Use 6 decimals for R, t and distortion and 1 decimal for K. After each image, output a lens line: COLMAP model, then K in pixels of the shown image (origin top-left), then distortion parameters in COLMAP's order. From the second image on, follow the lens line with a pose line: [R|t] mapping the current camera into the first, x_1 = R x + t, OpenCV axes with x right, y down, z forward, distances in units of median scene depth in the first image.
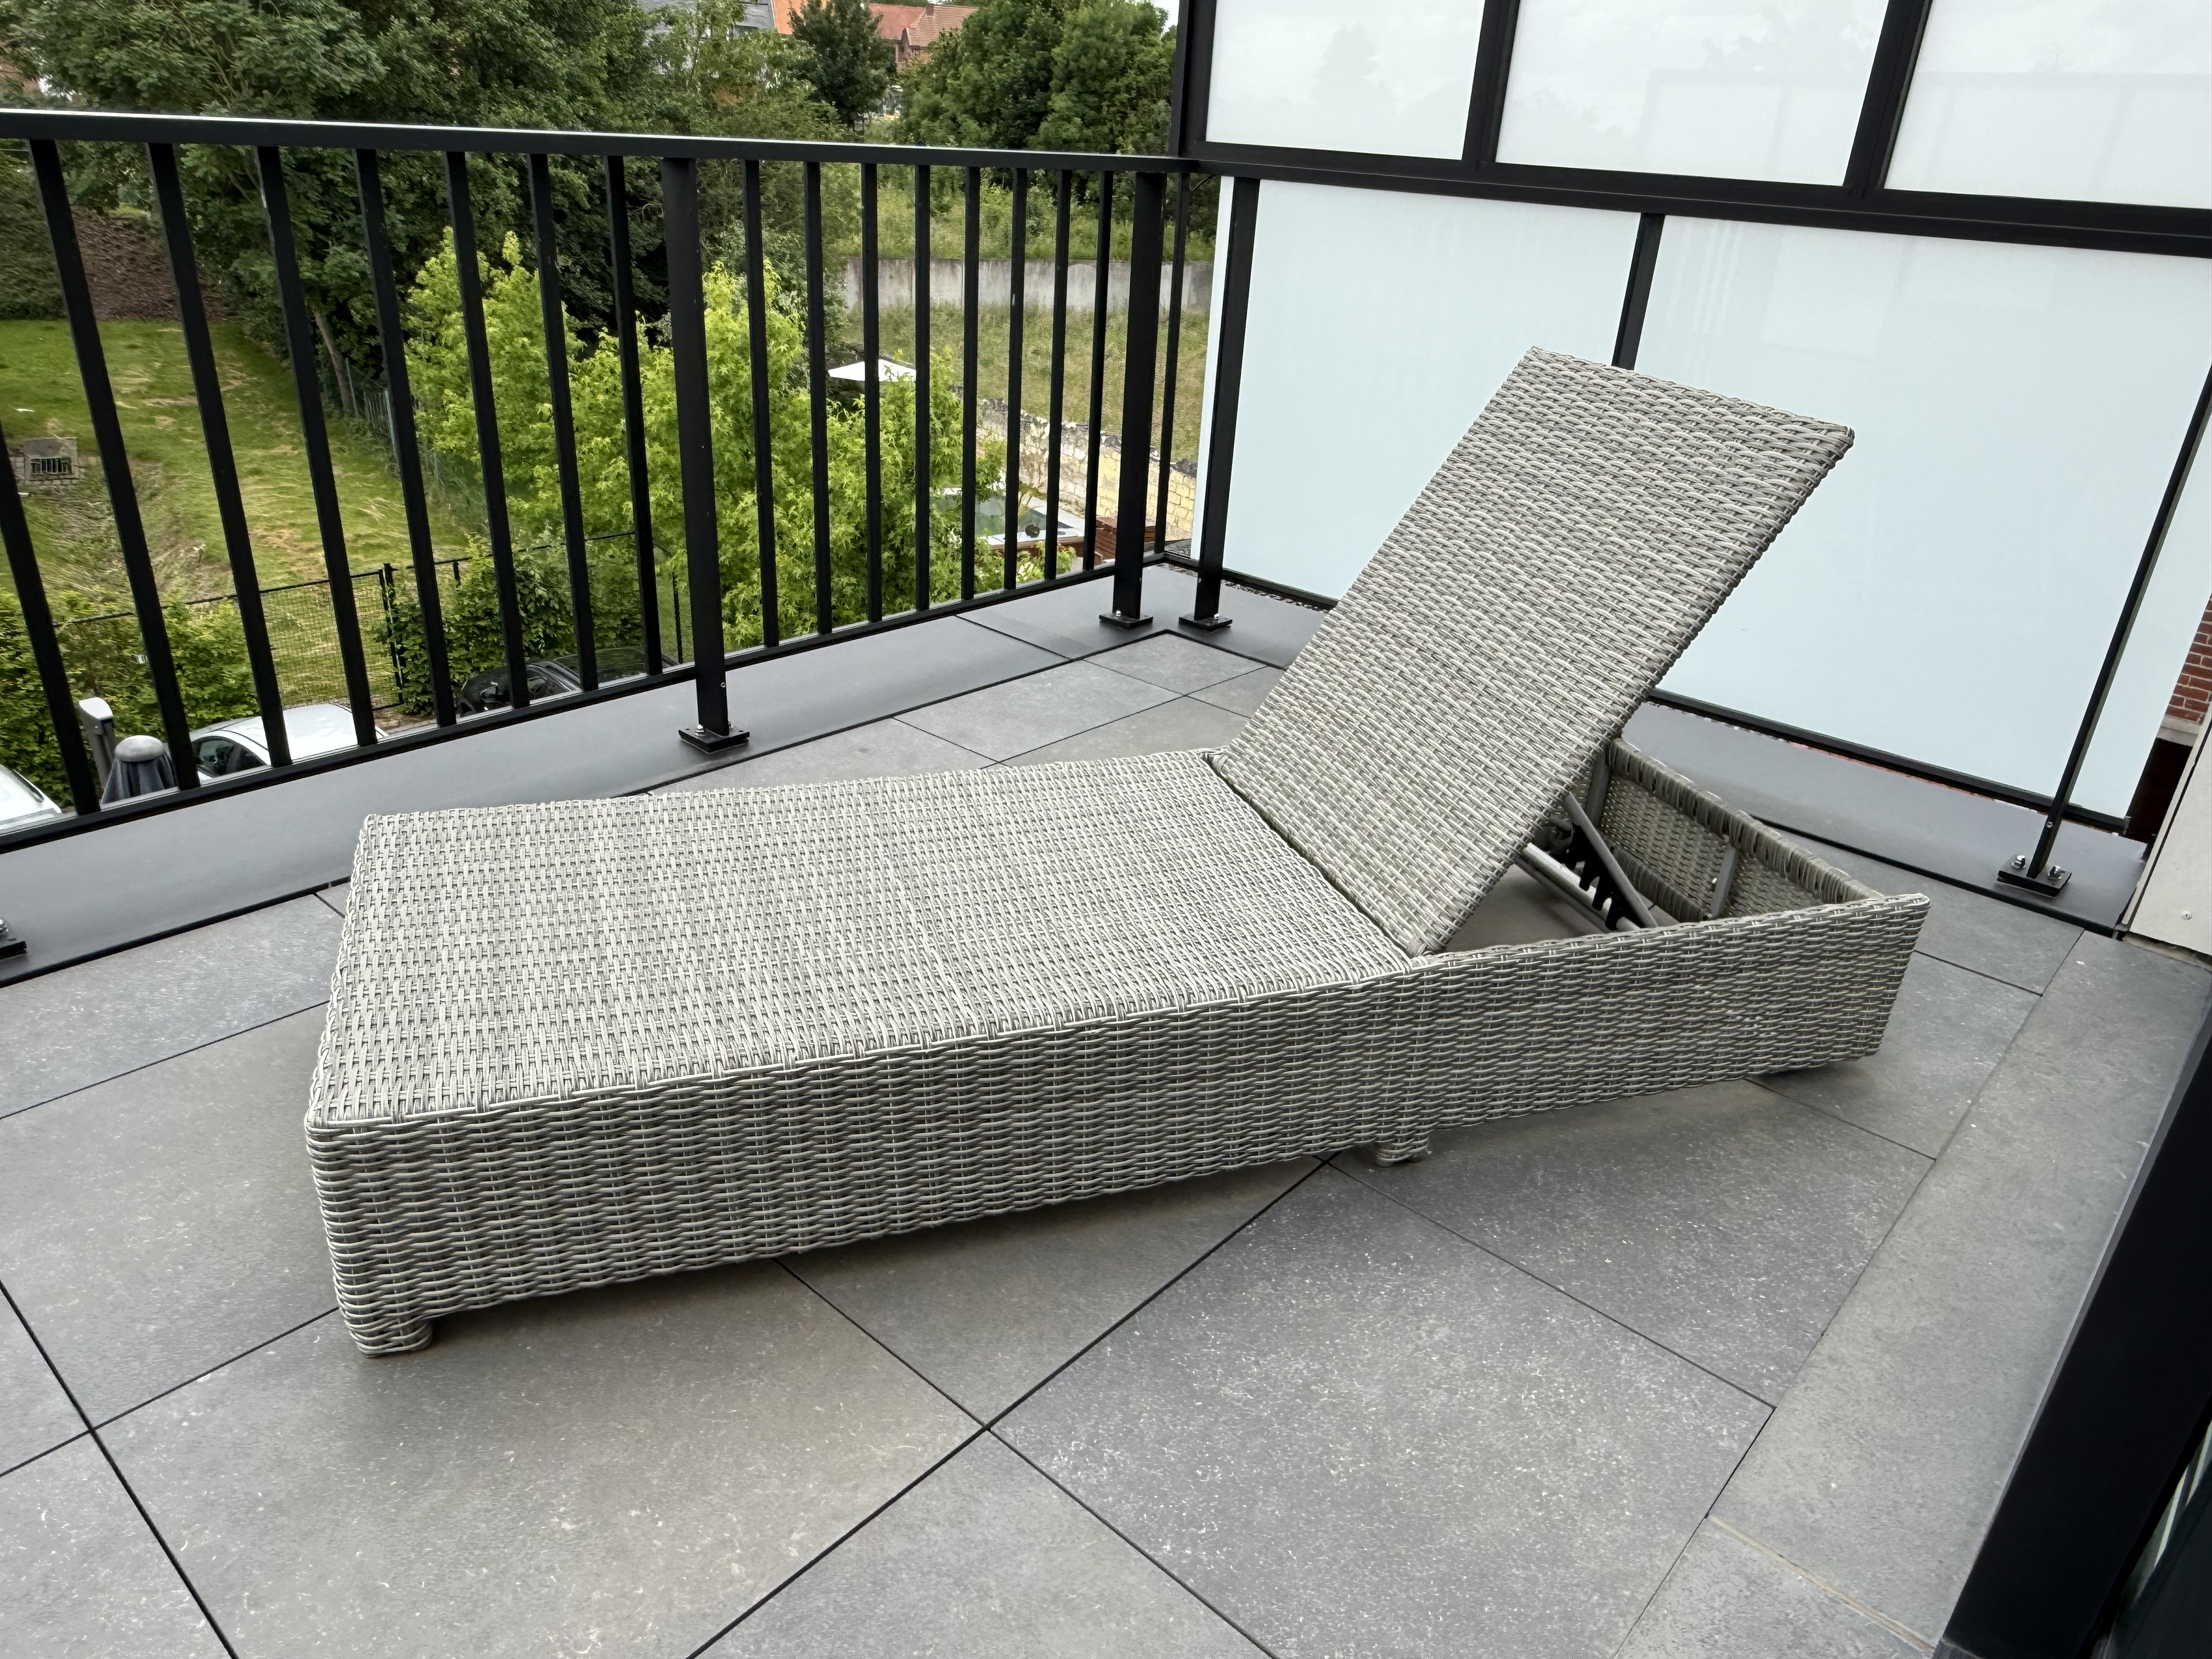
lens RADIAL K [[1489.7, 0, 1107.5], [0, 1489.7, 836.7], [0, 0, 1]] dist [-0.004581, -0.002004]
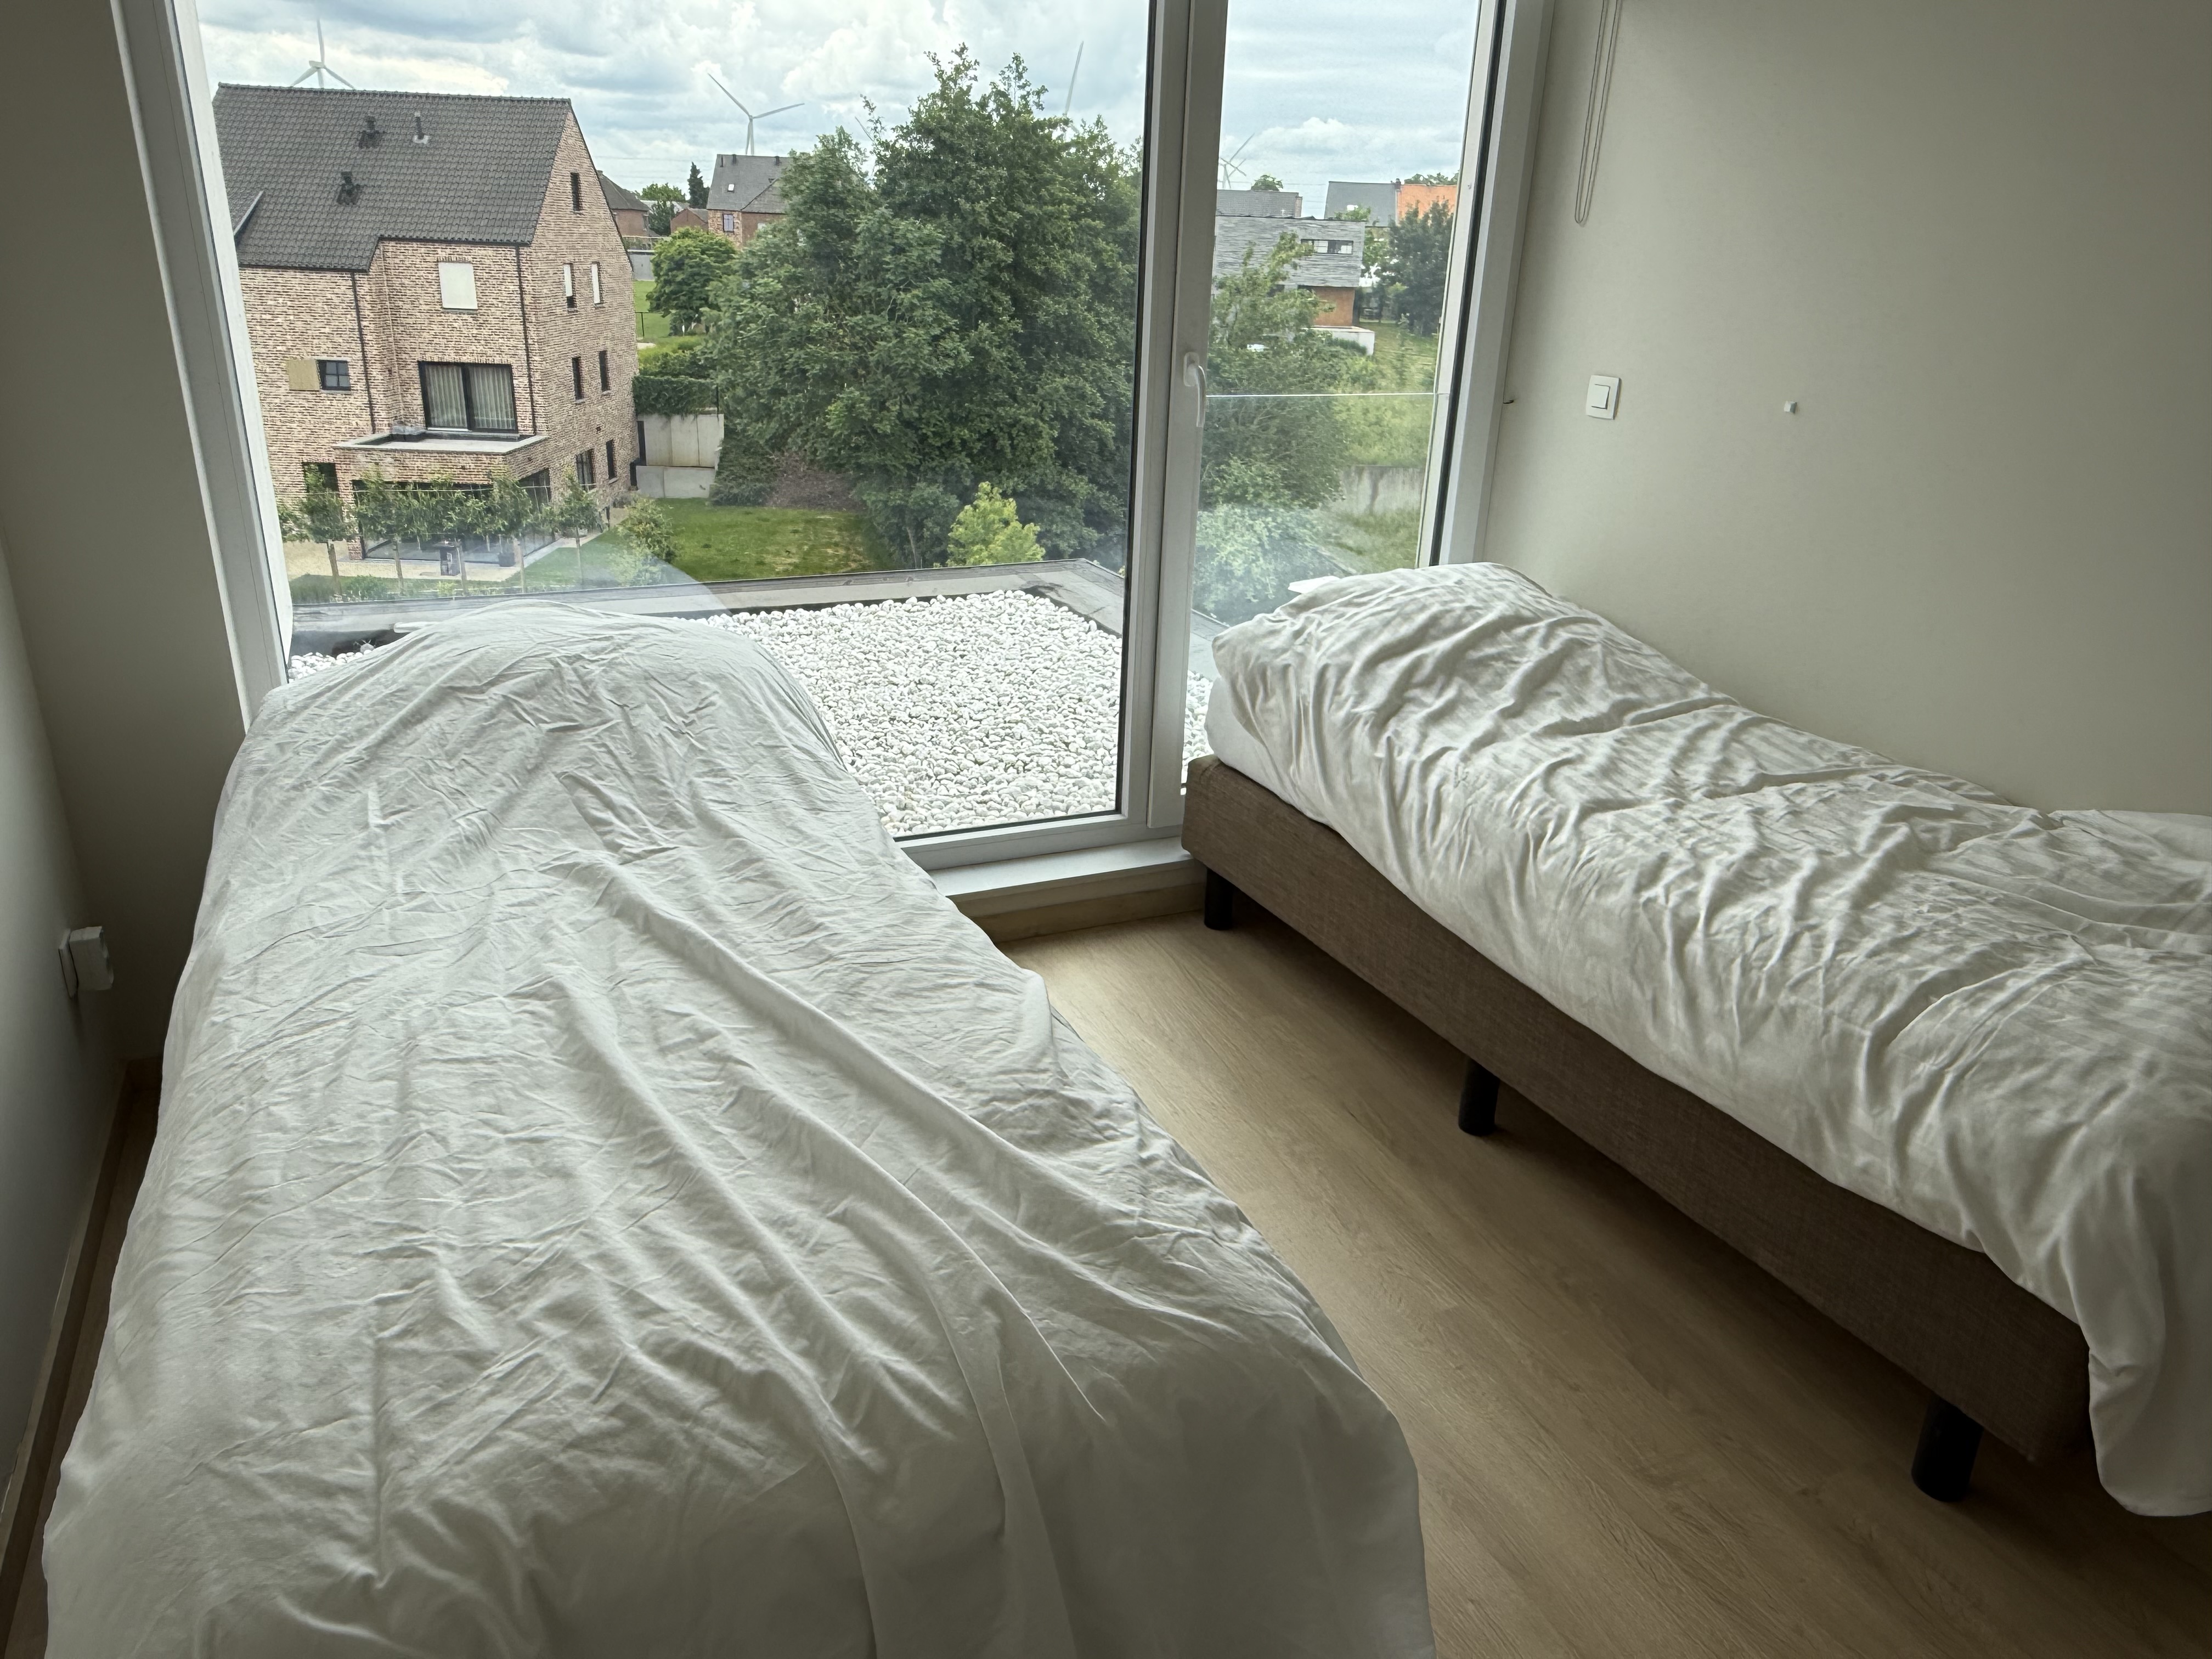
lens RADIAL K [[1489.7, 0, 1114.4], [0, 1489.7, 828.7], [0, 0, 1]] dist [-0.004581, -0.002004]
pose [[0.924116, 0.119080, -0.363083, 0.171078], [-0.152180, 0.986288, -0.063856, -0.027222], [0.350500, 0.114264, 0.929566, -0.157859]]
